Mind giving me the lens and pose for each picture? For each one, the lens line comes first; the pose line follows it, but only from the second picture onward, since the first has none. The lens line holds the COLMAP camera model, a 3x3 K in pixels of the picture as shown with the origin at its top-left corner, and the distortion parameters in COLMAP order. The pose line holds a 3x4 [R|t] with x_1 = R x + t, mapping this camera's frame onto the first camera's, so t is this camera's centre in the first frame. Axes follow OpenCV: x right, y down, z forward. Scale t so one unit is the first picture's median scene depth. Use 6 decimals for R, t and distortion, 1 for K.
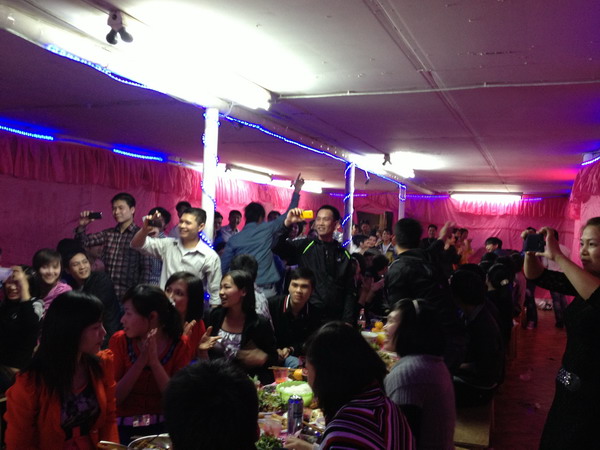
lens RADIAL K [[551.3, 0, 300.2], [0, 551.3, 222.4], [0, 0, 1]] dist [0.115858, -0.257786]
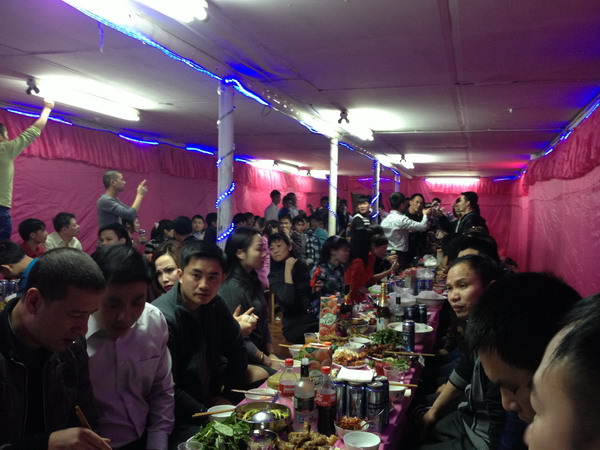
lens RADIAL K [[555.8, 0, 302.0], [0, 555.8, 223.2], [0, 0, 1]] dist [0.122700, -0.285505]
pose [[0.994007, -0.025689, 0.106259, -0.258945], [0.021851, 0.999072, 0.037130, -0.001301], [-0.107114, -0.034586, 0.993645, -0.434427]]
